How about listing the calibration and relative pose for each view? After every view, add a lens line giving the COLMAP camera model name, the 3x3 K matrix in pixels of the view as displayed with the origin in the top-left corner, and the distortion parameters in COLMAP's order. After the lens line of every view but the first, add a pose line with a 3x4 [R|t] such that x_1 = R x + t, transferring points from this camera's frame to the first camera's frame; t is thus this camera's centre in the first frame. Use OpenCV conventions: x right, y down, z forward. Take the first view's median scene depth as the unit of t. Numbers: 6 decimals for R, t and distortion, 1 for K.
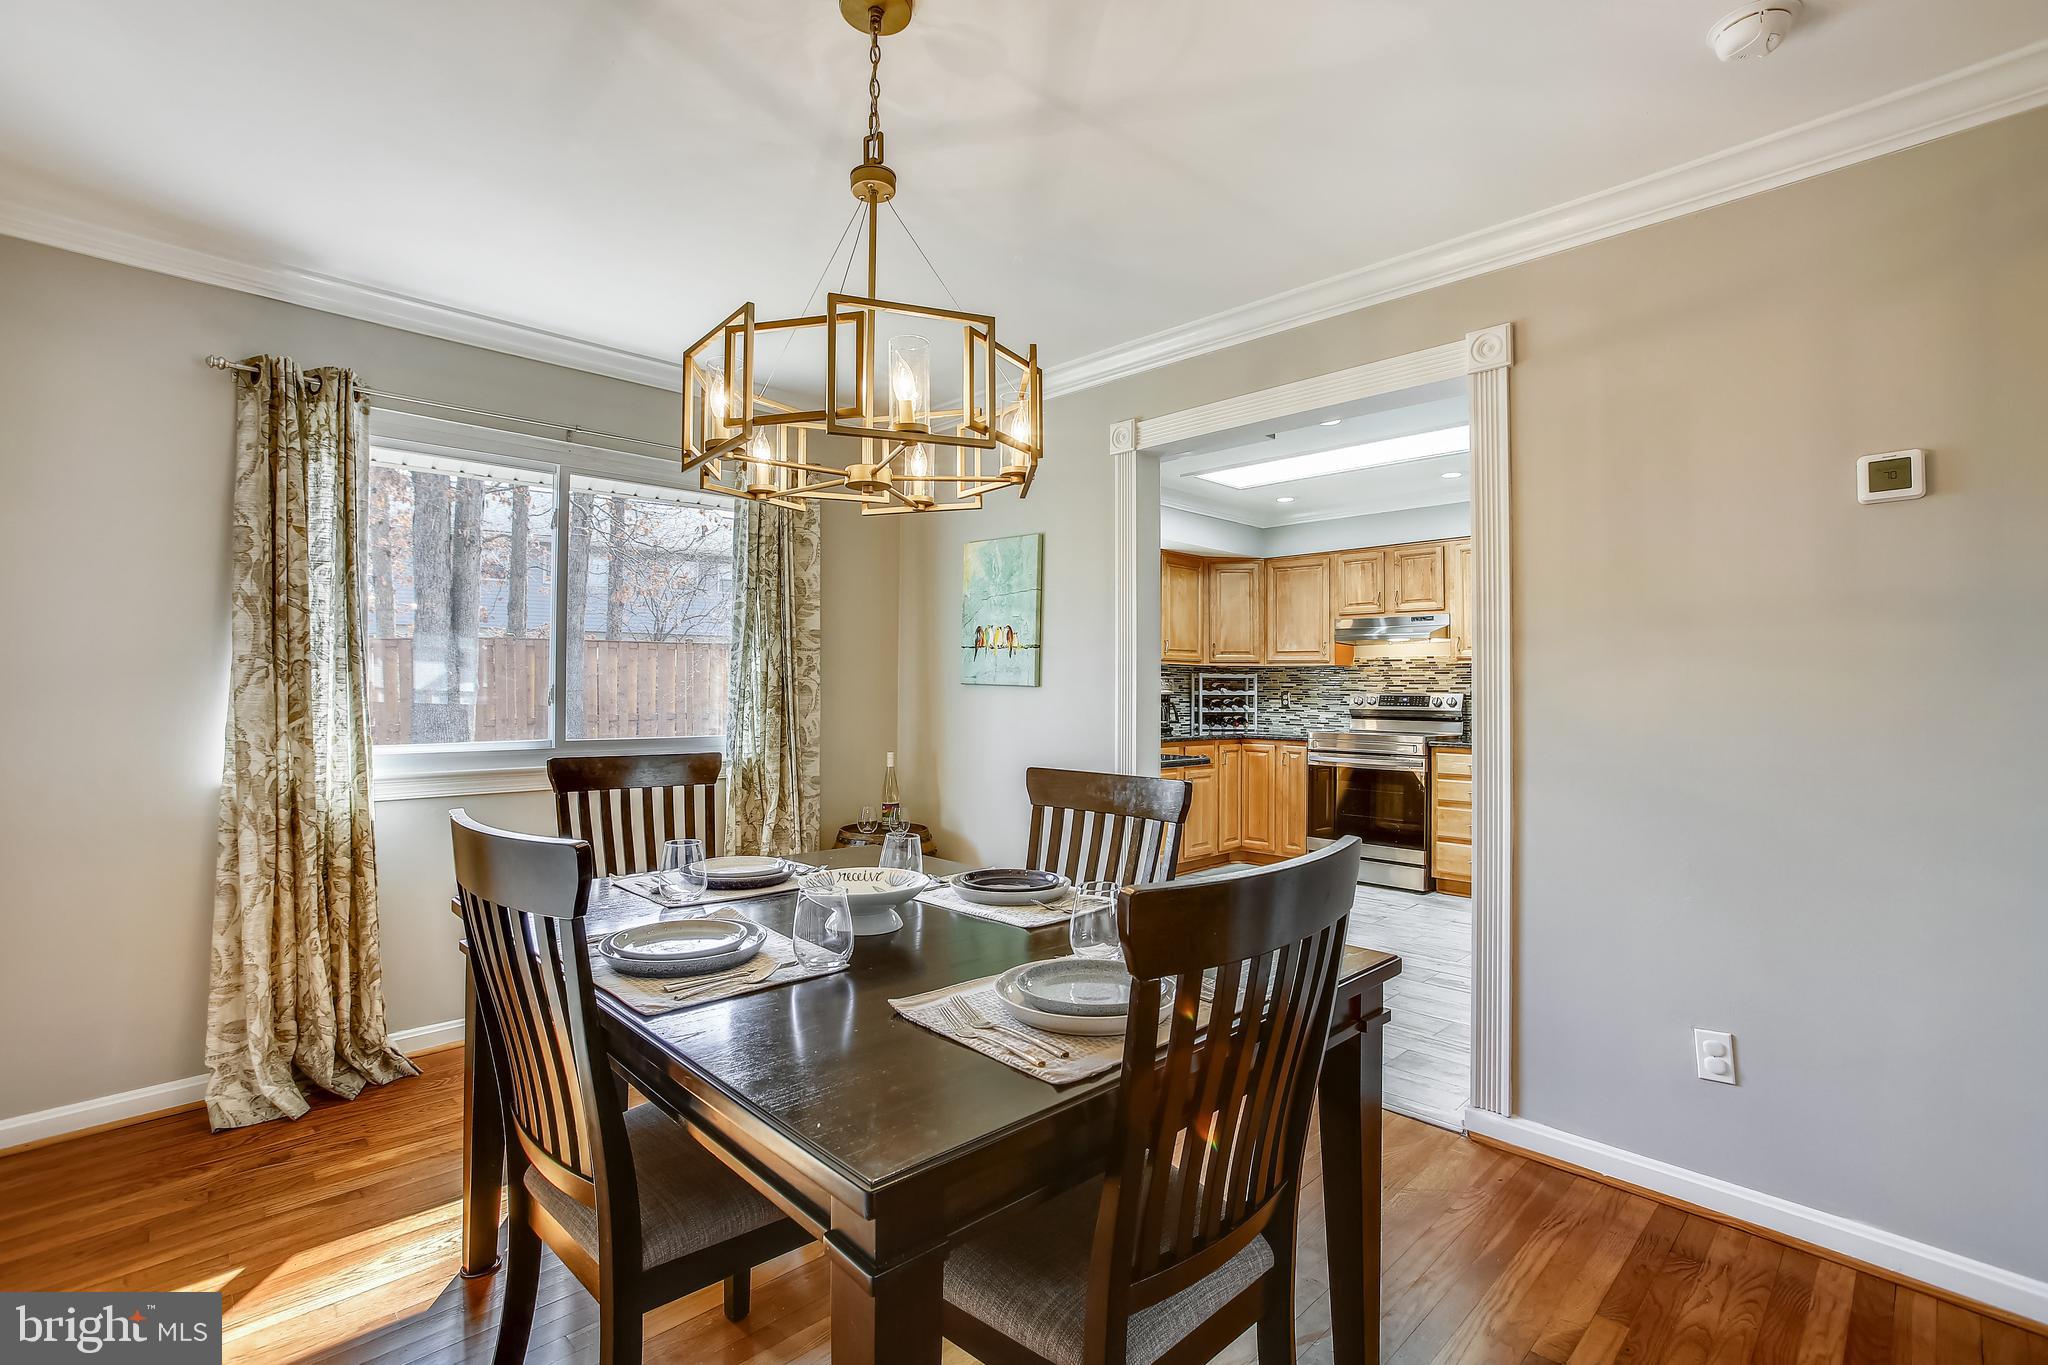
lens RADIAL K [[969.7, 0, 1028.8], [0, 969.7, 670.1], [0, 0, 1]] dist [-0.038653, 0.019353]
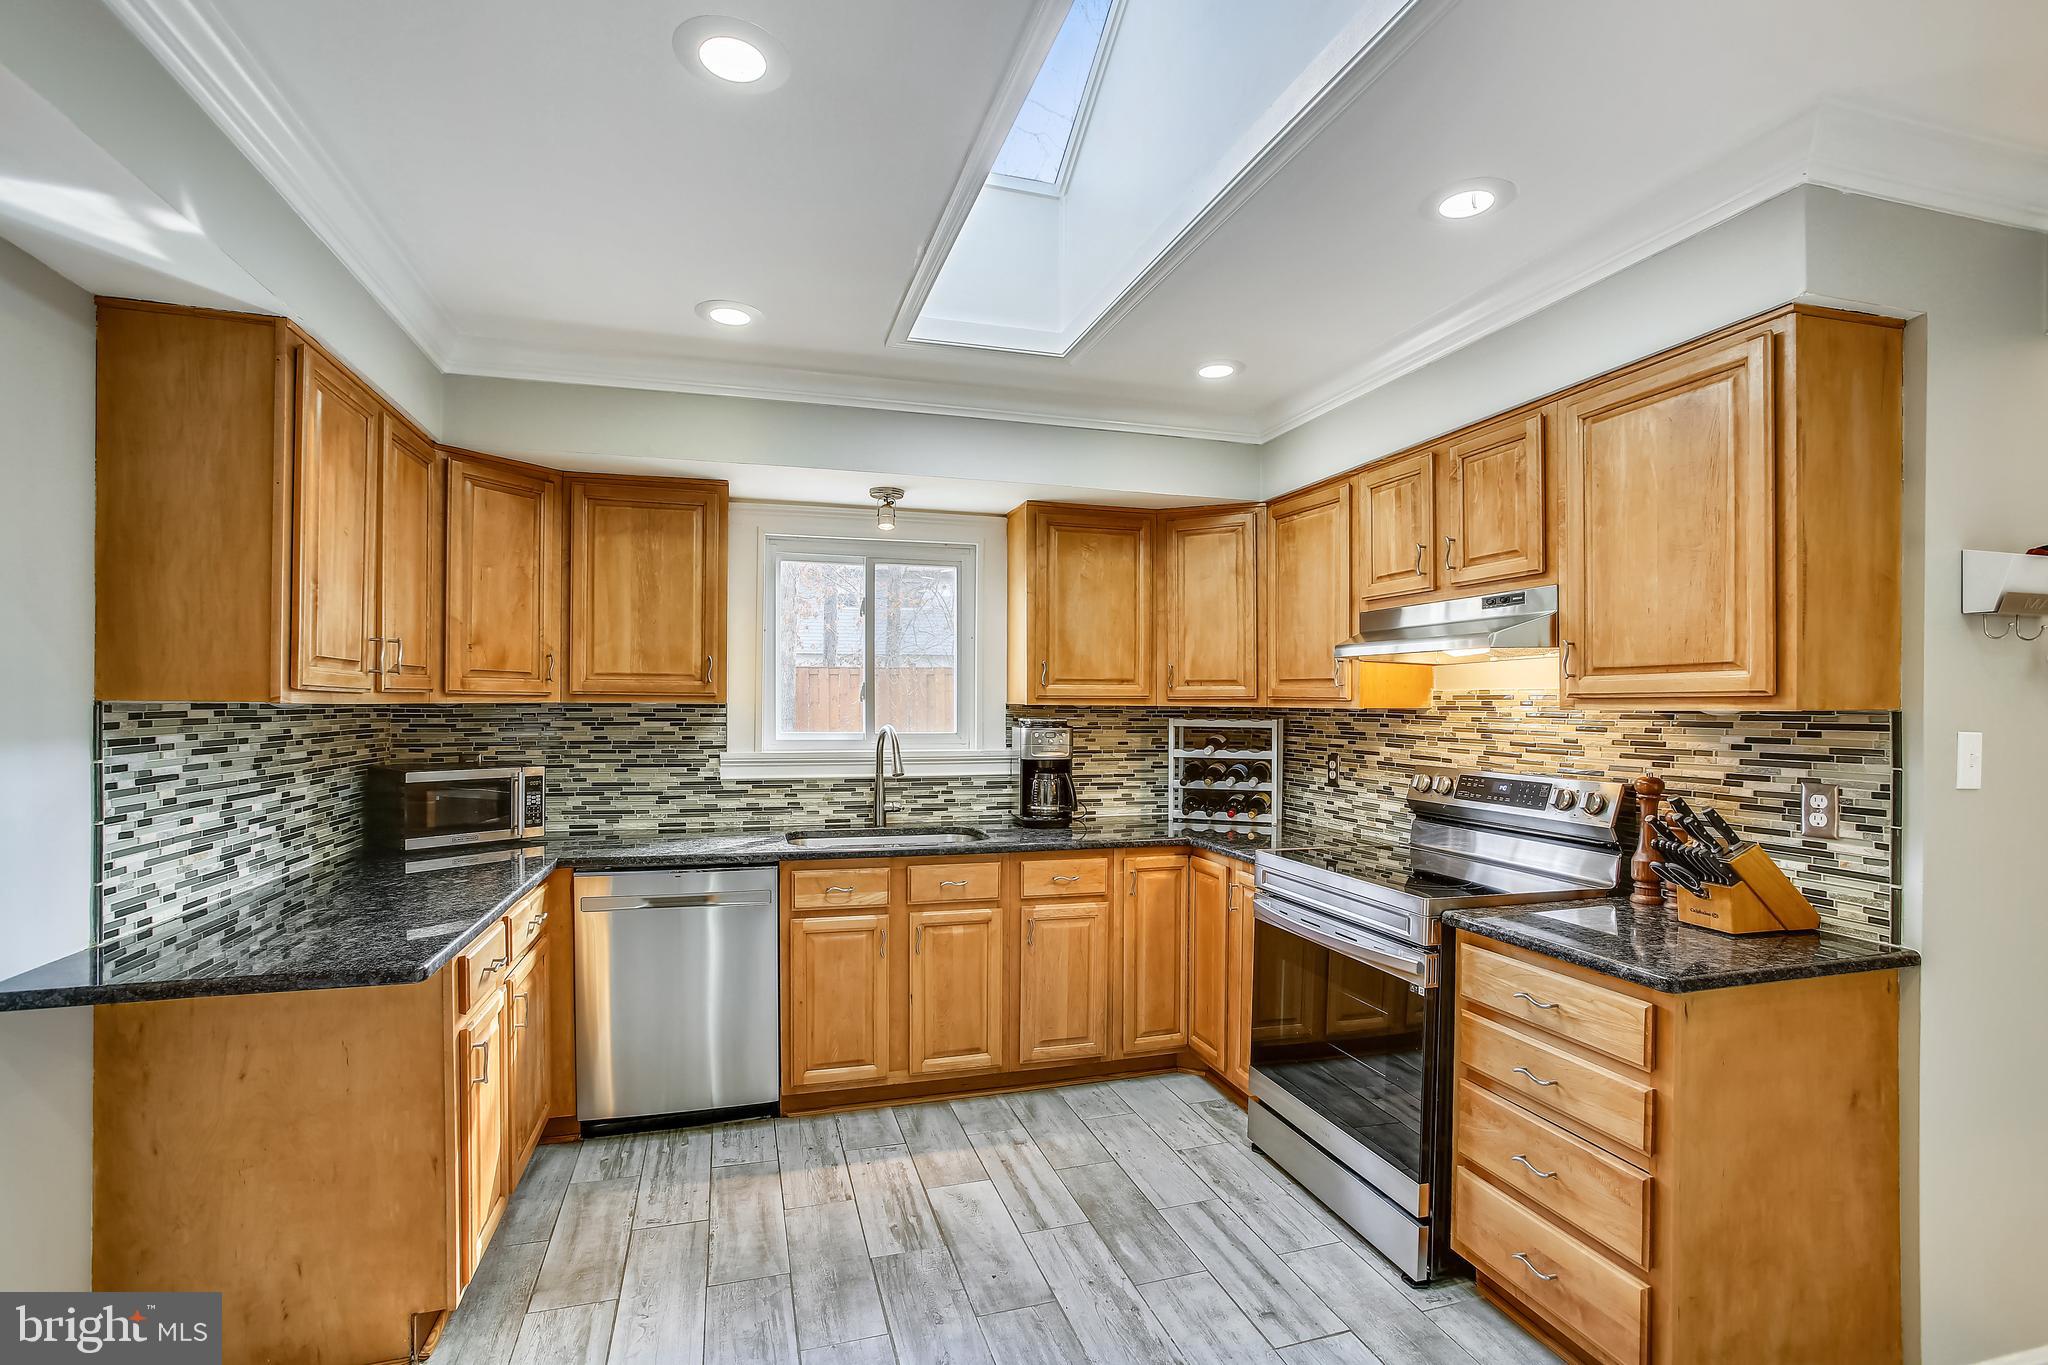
lens RADIAL K [[941.5, 0, 1025.6], [0, 941.5, 699.6], [0, 0, 1]] dist [-0.065091, 0.039038]
pose [[0.885538, -0.000070, -0.464566, 0.372639], [0.005878, 0.999922, 0.011053, -0.014895], [0.464529, -0.012519, 0.885469, 0.499404]]
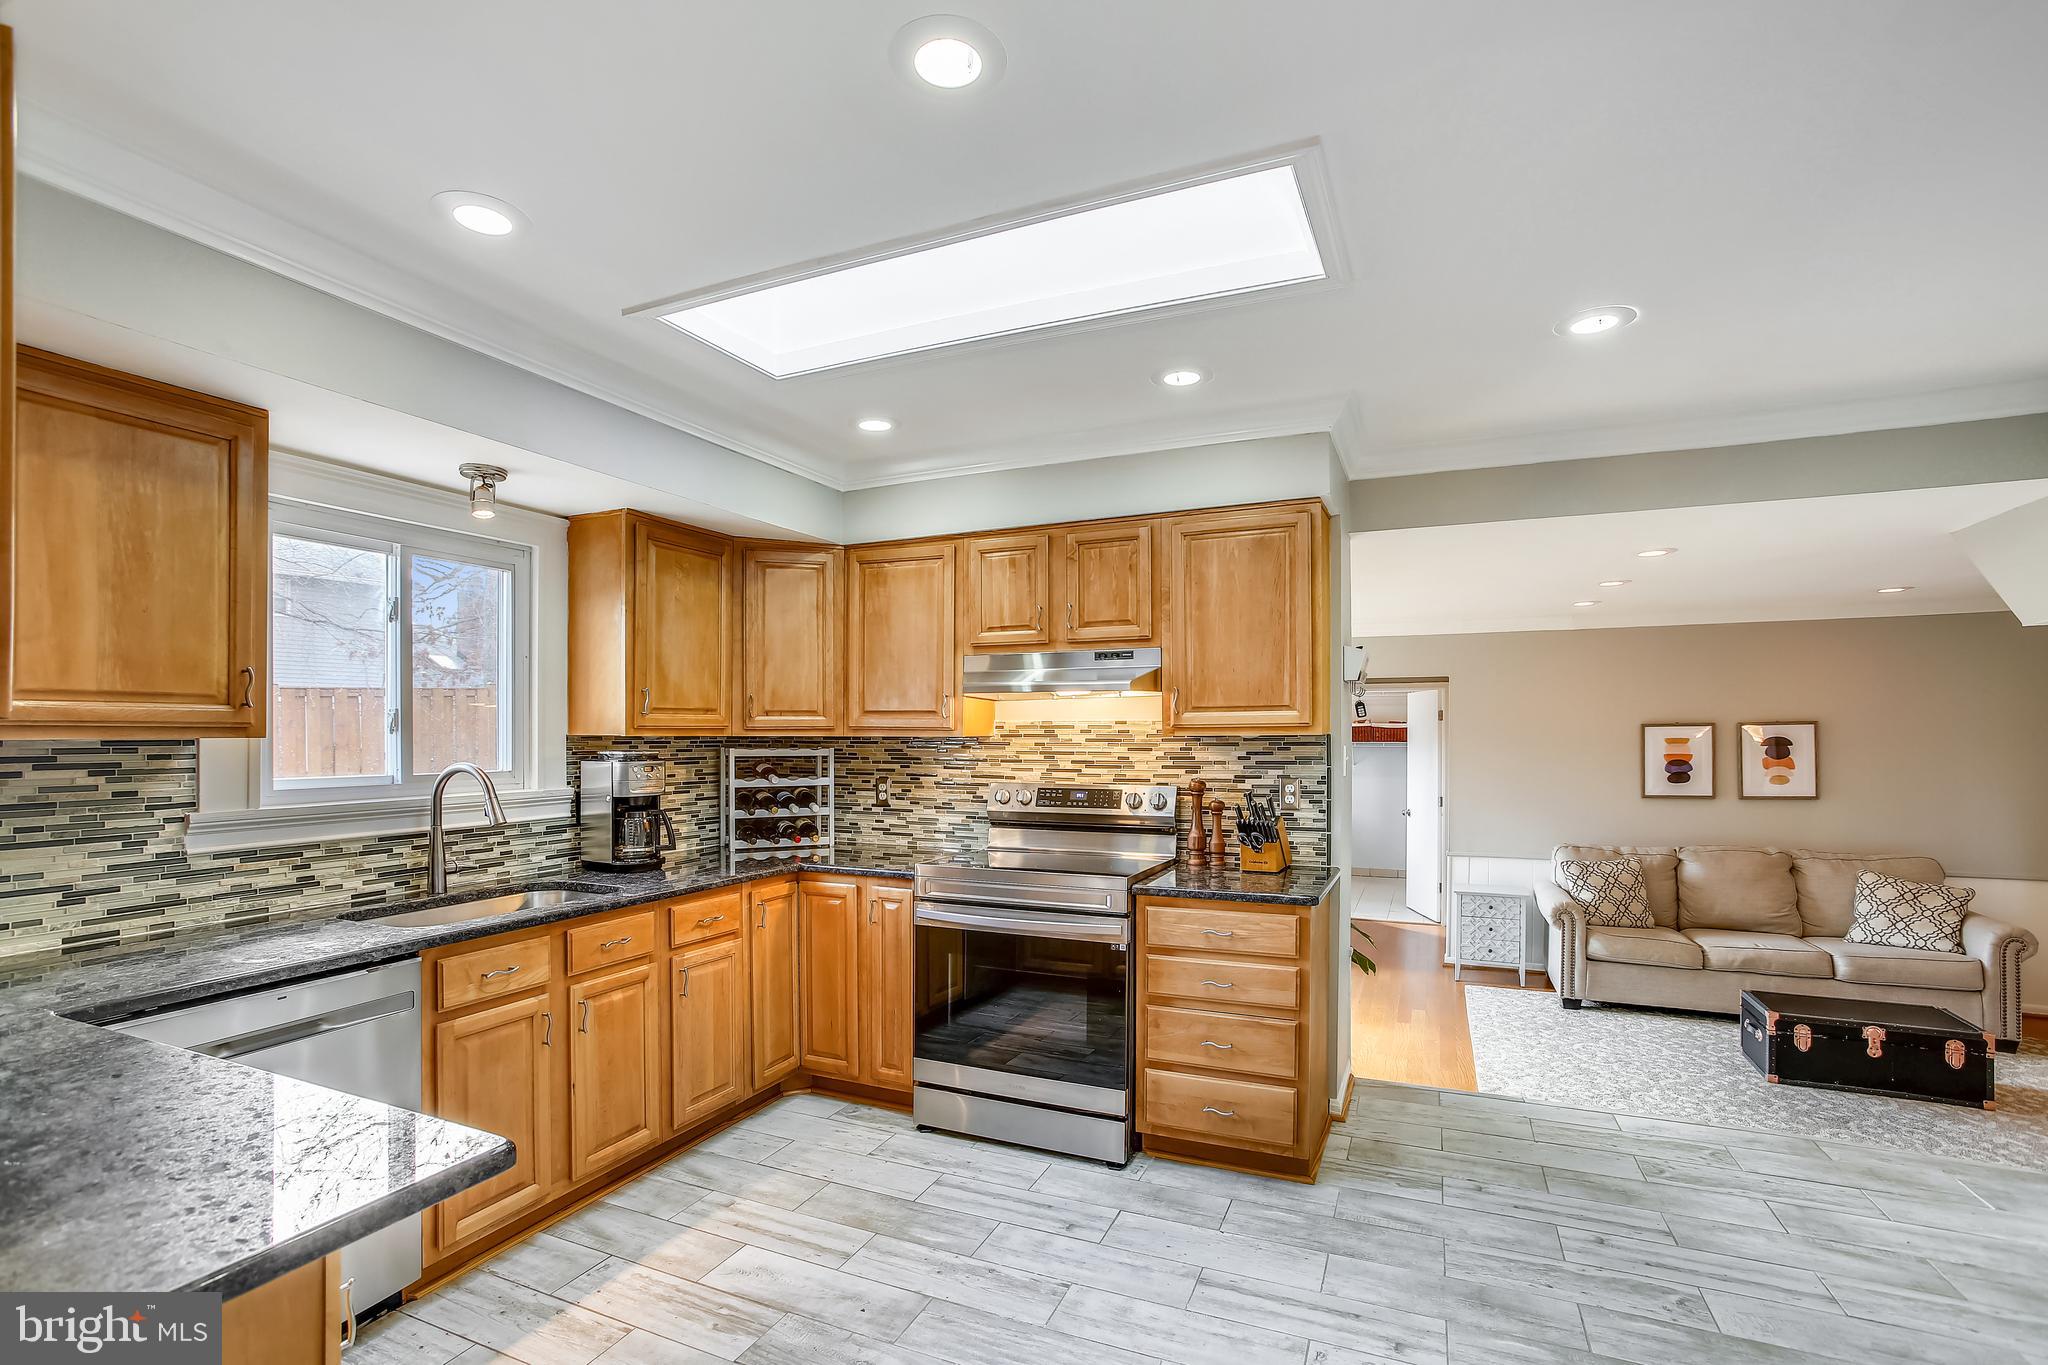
lens RADIAL K [[943.9, 0, 1023.9], [0, 943.9, 723.0], [0, 0, 1]] dist [-0.065927, 0.037702]
pose [[0.931537, -0.001914, 0.363641, 0.144509], [-0.001022, 0.999968, 0.007883, -0.016599], [-0.363644, -0.007715, 0.931506, 0.458584]]
